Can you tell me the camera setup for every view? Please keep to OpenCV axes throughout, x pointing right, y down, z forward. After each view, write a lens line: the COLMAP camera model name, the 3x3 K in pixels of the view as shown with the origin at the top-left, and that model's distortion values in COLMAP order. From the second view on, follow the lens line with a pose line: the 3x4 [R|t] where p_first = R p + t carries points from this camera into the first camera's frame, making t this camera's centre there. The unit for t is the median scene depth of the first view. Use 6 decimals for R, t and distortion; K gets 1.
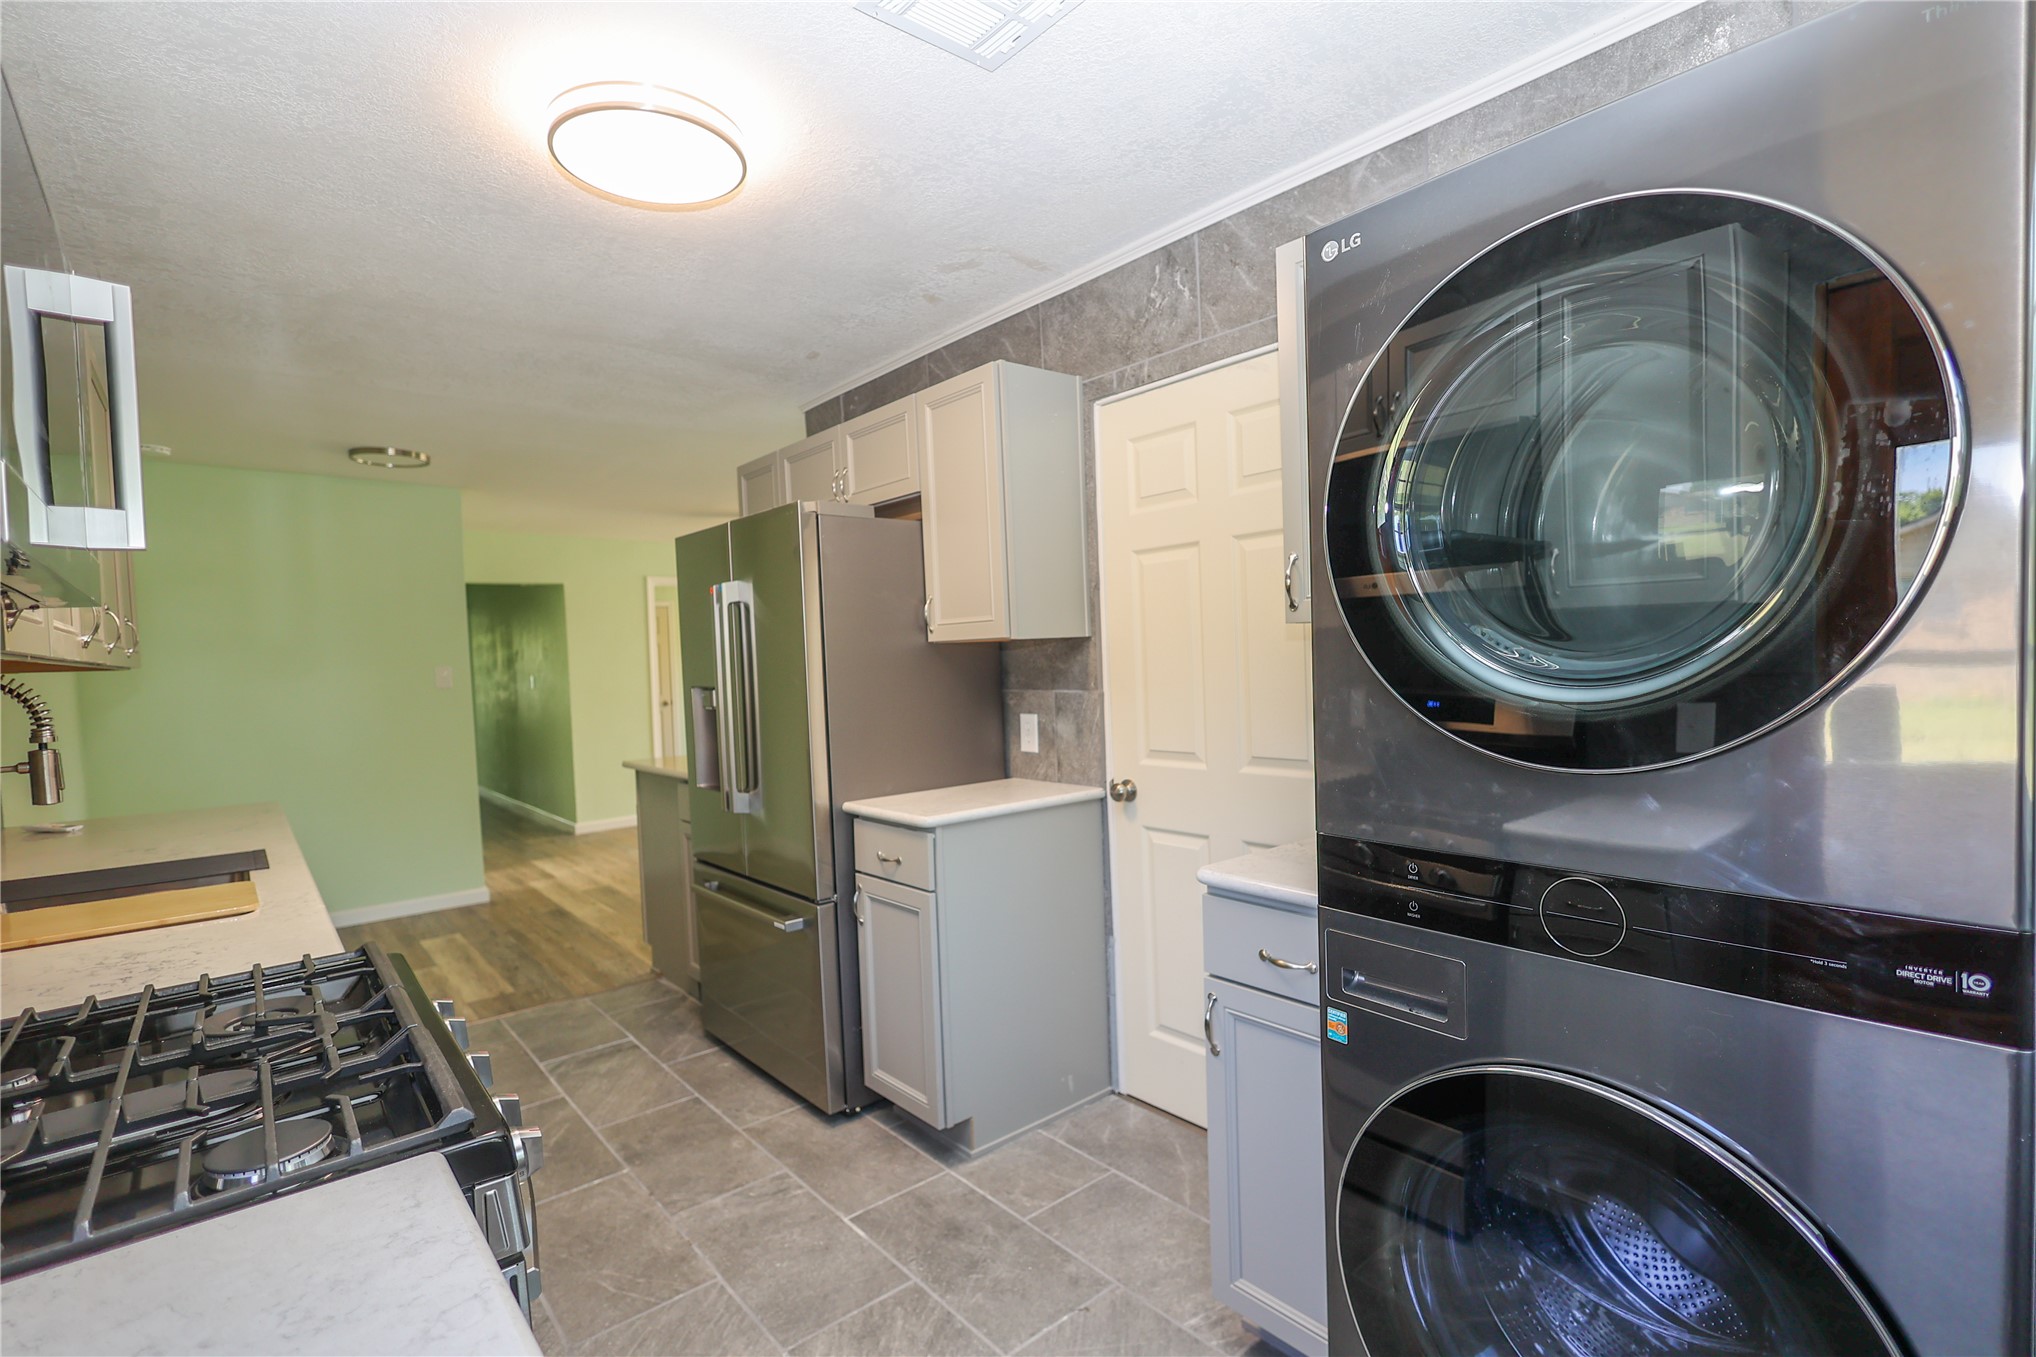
lens RADIAL K [[939.7, 0, 1008.7], [0, 939.7, 661.9], [0, 0, 1]] dist [-0.002998, 0.001025]
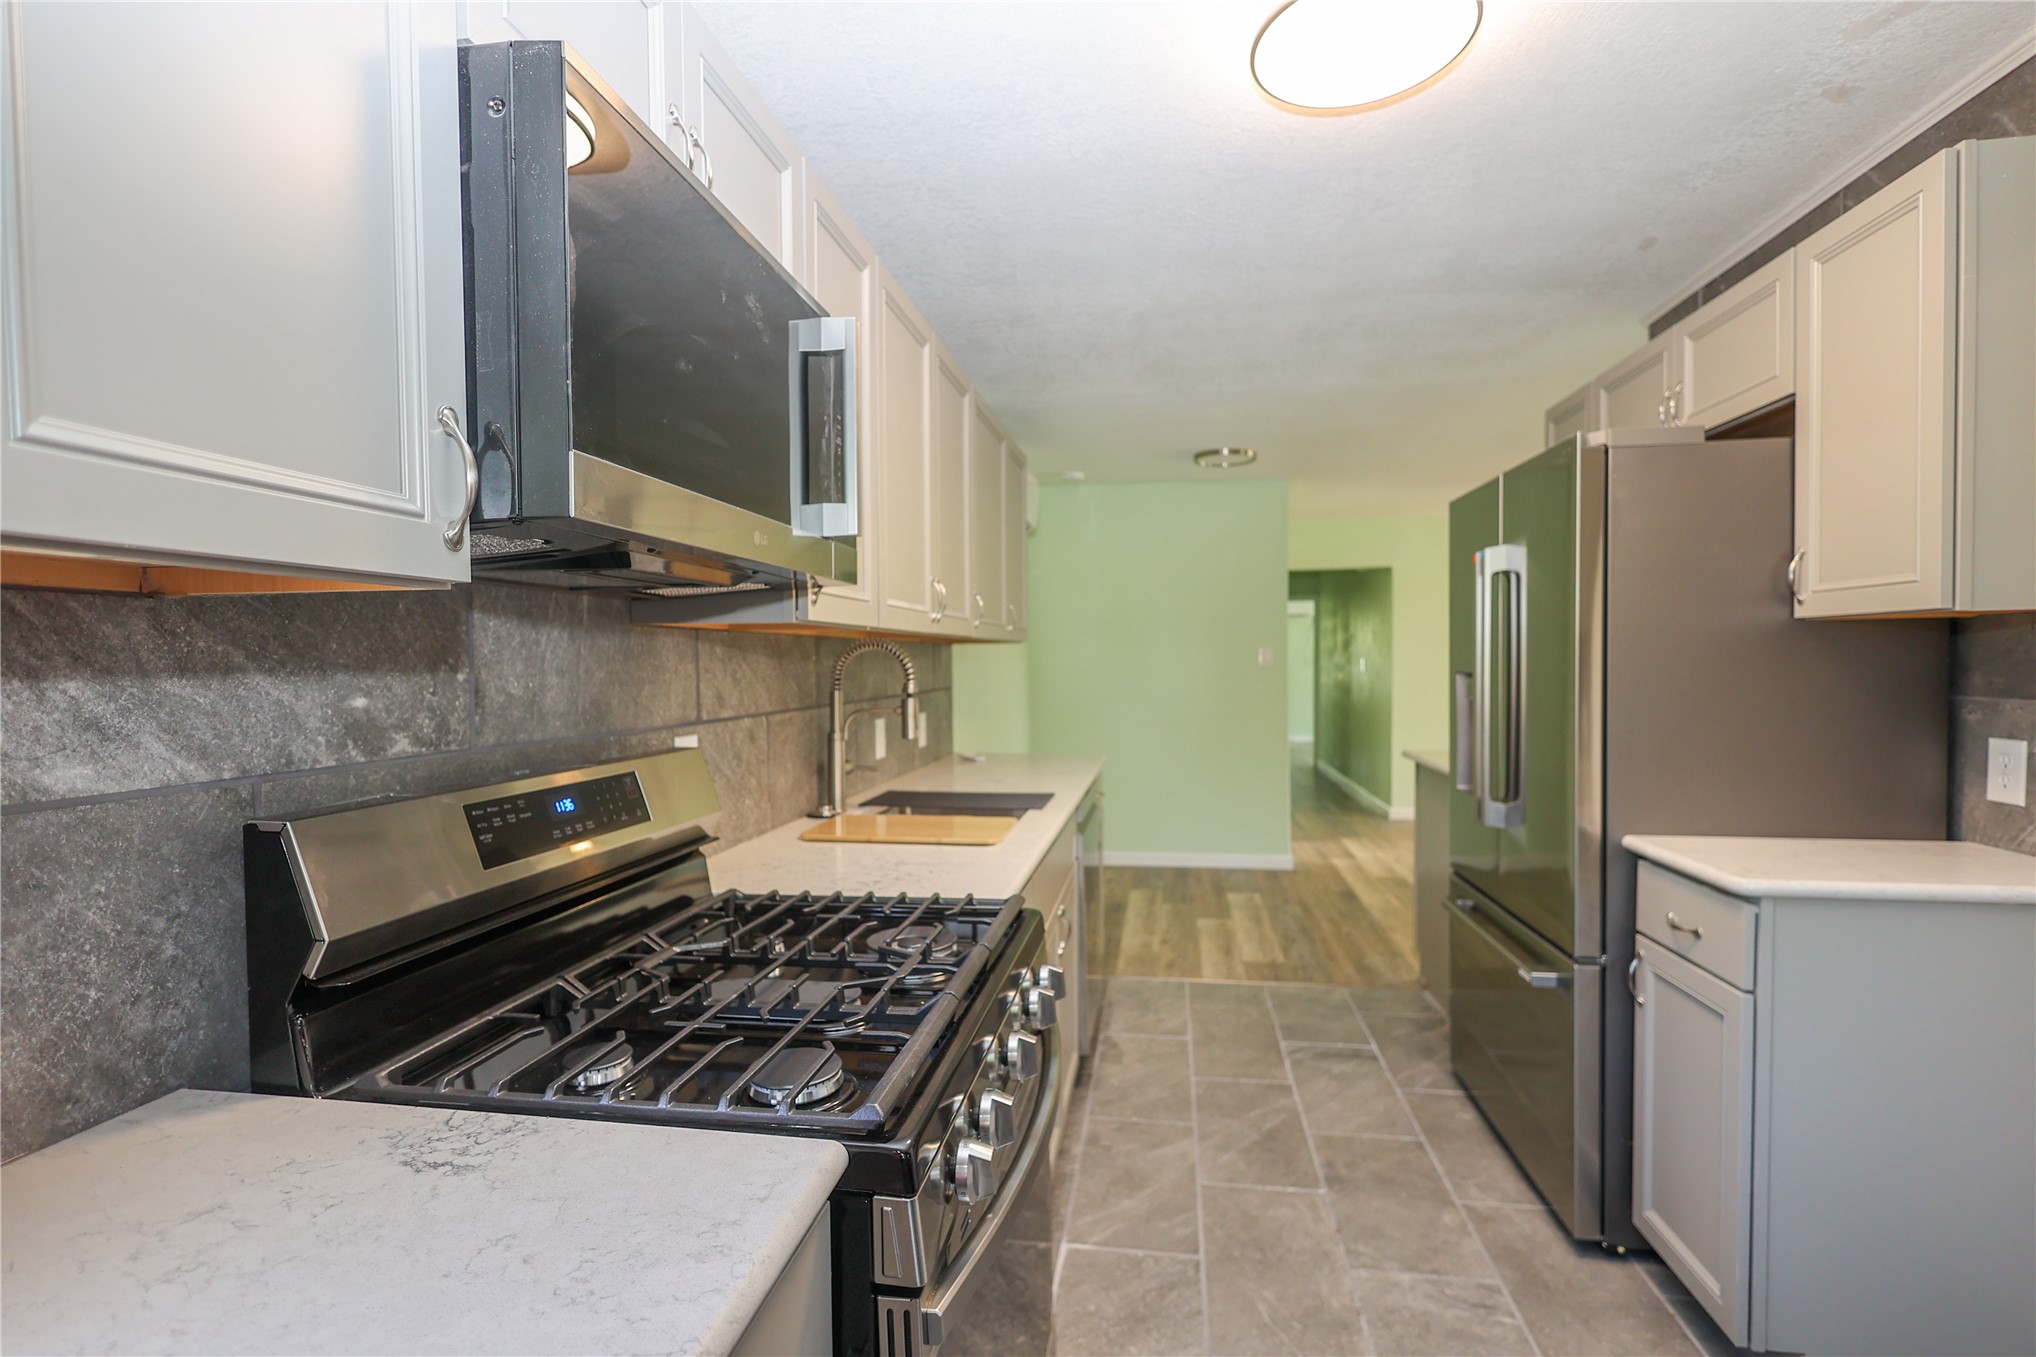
lens RADIAL K [[939.7, 0, 1018.3], [0, 939.7, 683.0], [0, 0, 1]] dist [-0.002998, 0.001025]
pose [[0.660579, 0.047011, -0.749283, 0.050243], [-0.018713, 0.998758, 0.046166, 0.004310], [0.750524, -0.016476, 0.660638, 0.138536]]
